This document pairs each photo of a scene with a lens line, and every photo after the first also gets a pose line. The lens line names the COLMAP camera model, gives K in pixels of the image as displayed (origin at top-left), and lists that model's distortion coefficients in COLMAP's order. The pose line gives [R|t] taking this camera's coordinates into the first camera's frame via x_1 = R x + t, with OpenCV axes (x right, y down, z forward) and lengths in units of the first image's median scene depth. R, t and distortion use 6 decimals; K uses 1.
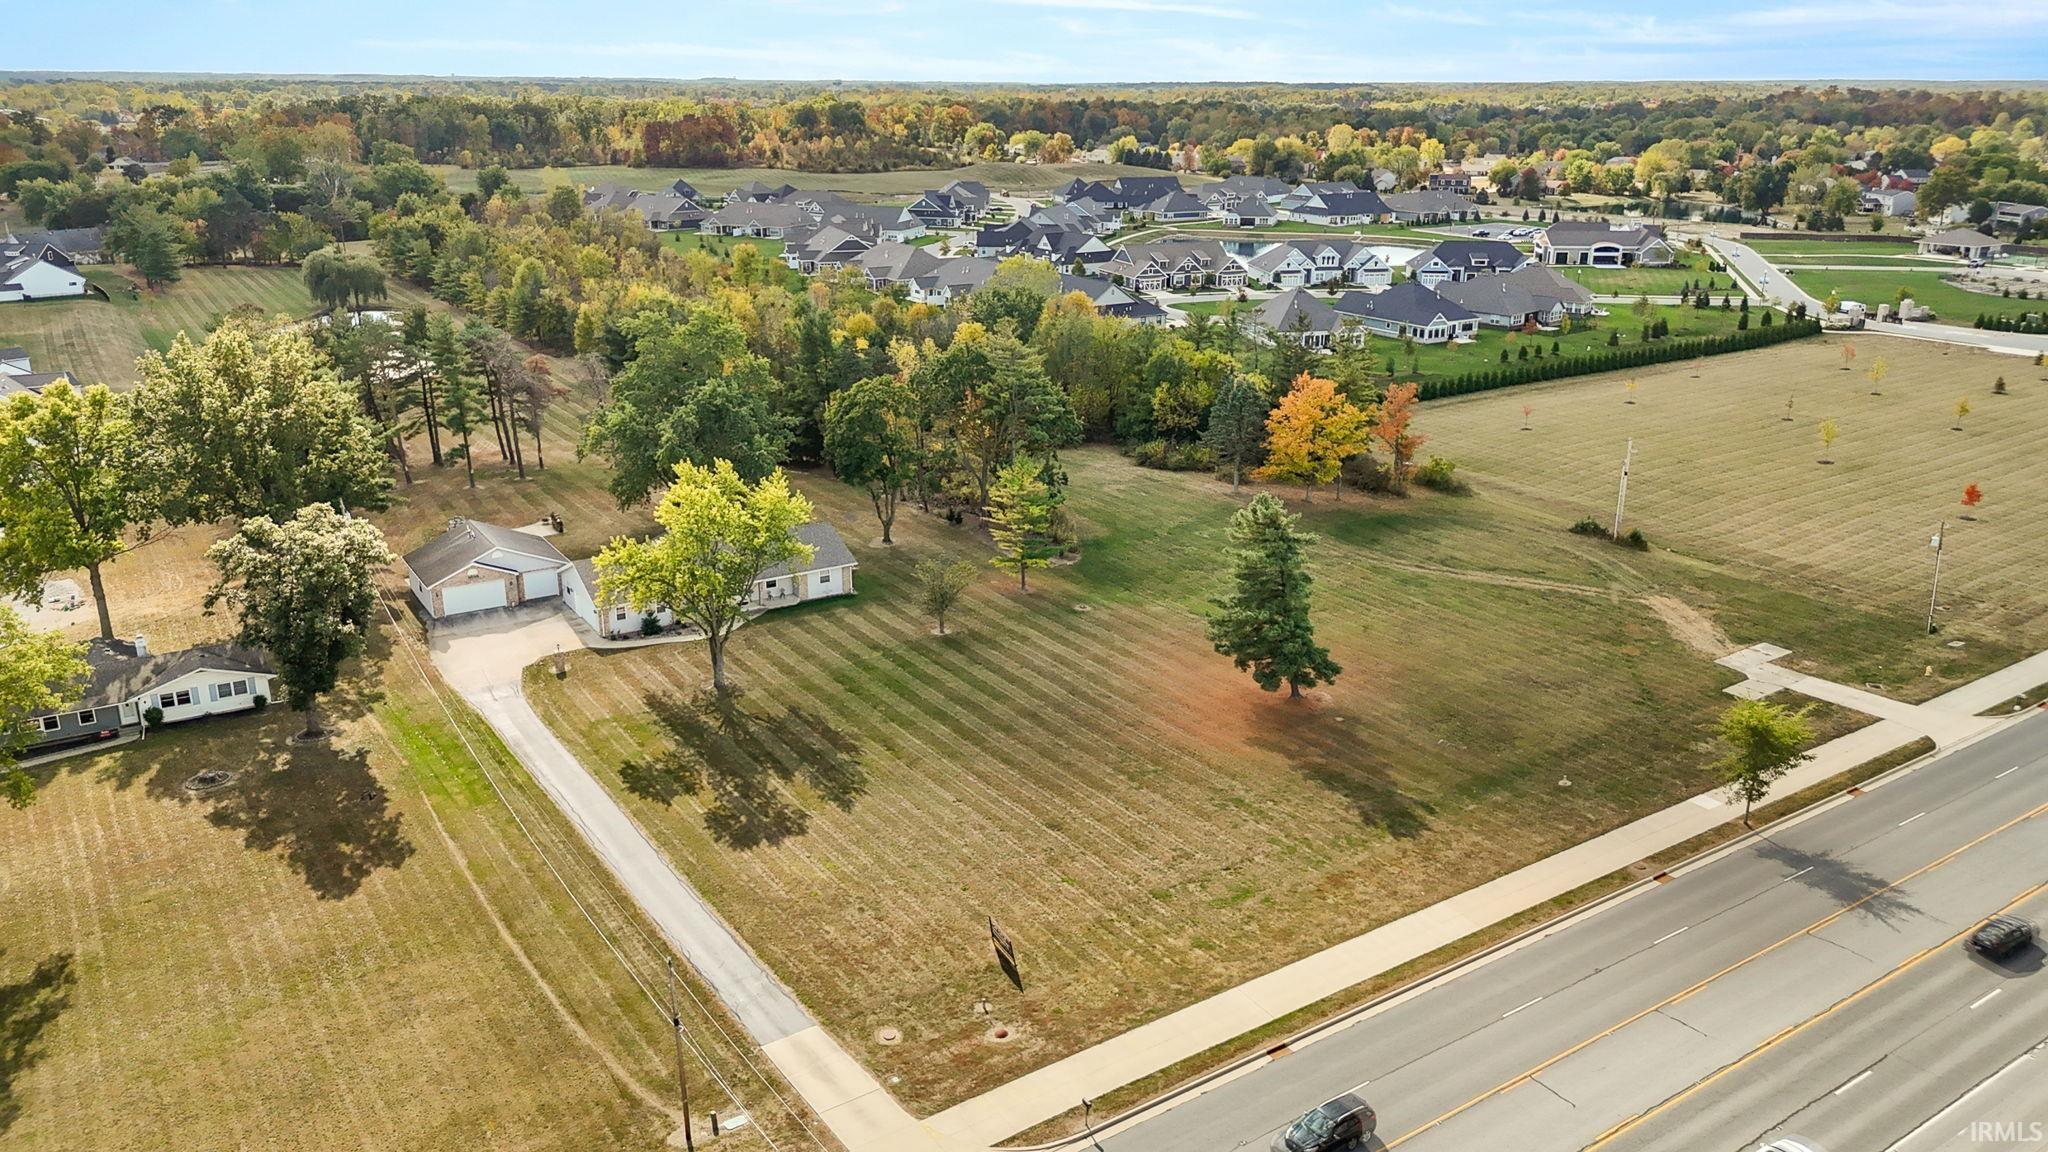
lens RADIAL K [[1488.2, 0, 1027.6], [0, 1488.2, 600.7], [0, 0, 1]] dist [0.068145, -0.062571]
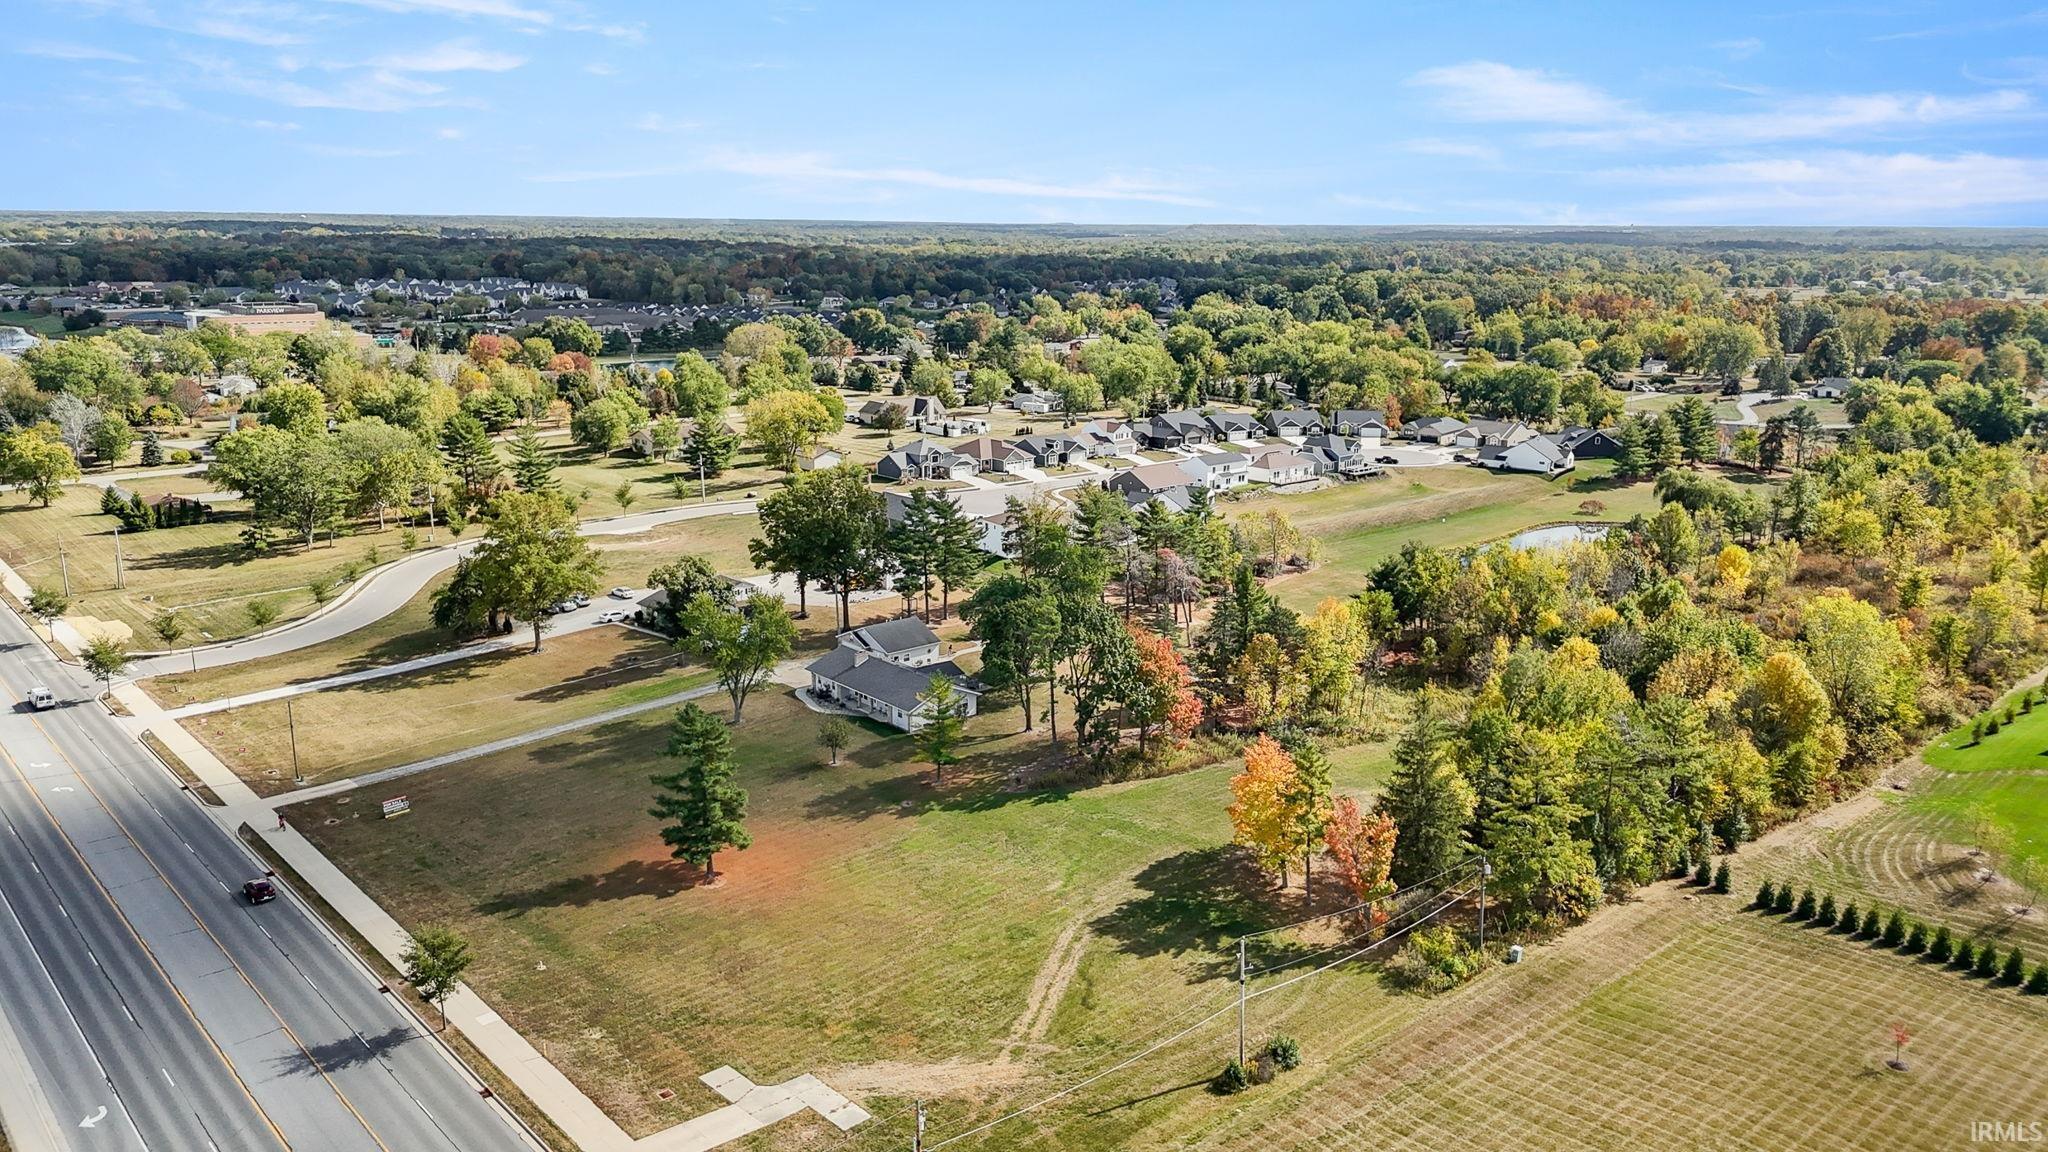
lens RADIAL K [[1488.2, 0, 1027.6], [0, 1488.2, 600.7], [0, 0, 1]] dist [0.068145, -0.062571]
pose [[0.144709, 0.241609, -0.959523, 1.088099], [-0.336003, 0.924106, 0.182017, -0.372421], [0.930678, 0.296064, 0.214908, 0.708734]]
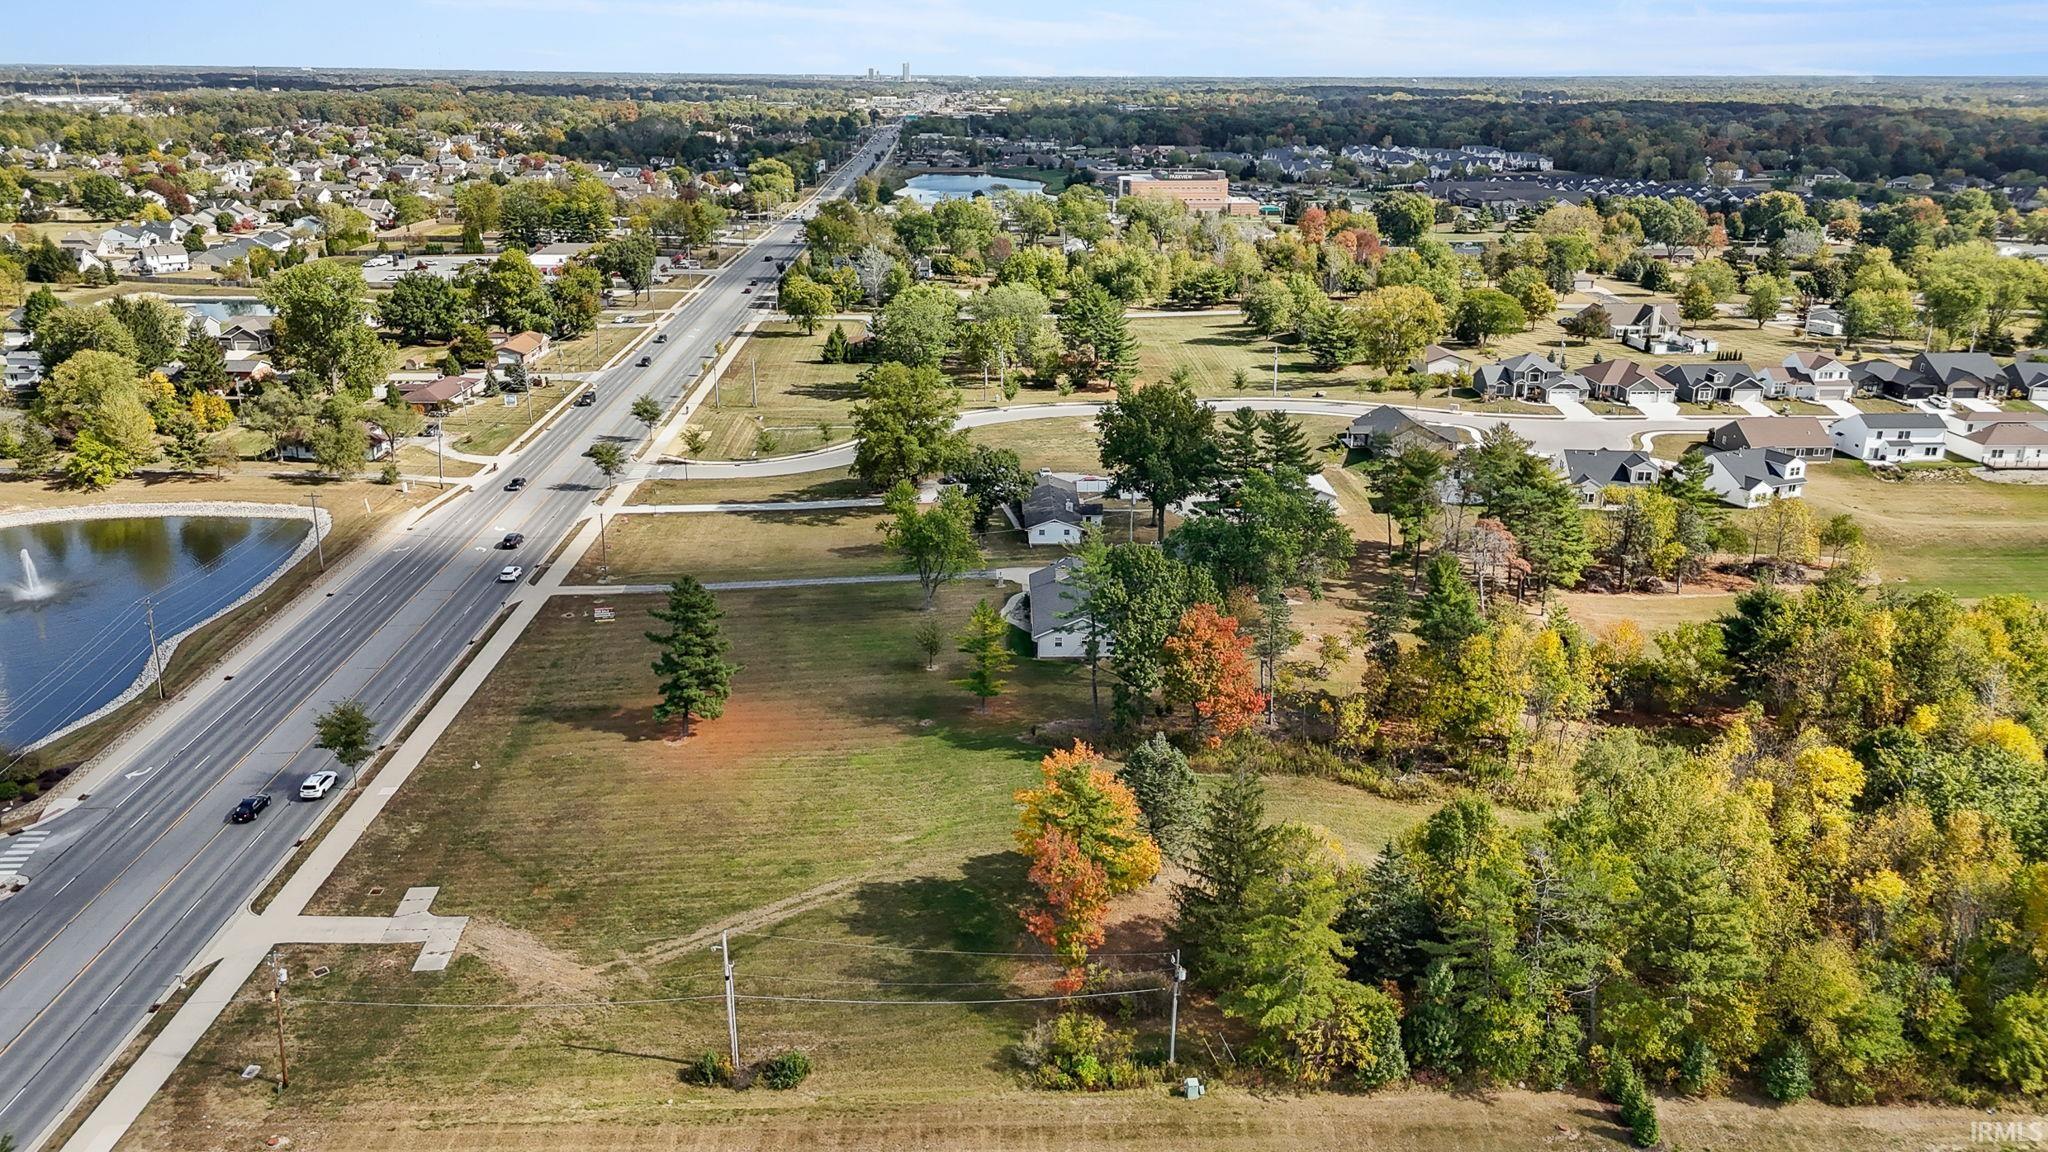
lens RADIAL K [[1496.6, 0, 1024.0], [0, 1496.6, 576.0], [0, 0, 1]] dist [0.082955, -0.097290]
pose [[-0.516339, 0.264850, -0.814400, 0.872863], [-0.290944, 0.840161, 0.457690, -0.617580], [0.805447, 0.473269, -0.356752, 1.315015]]
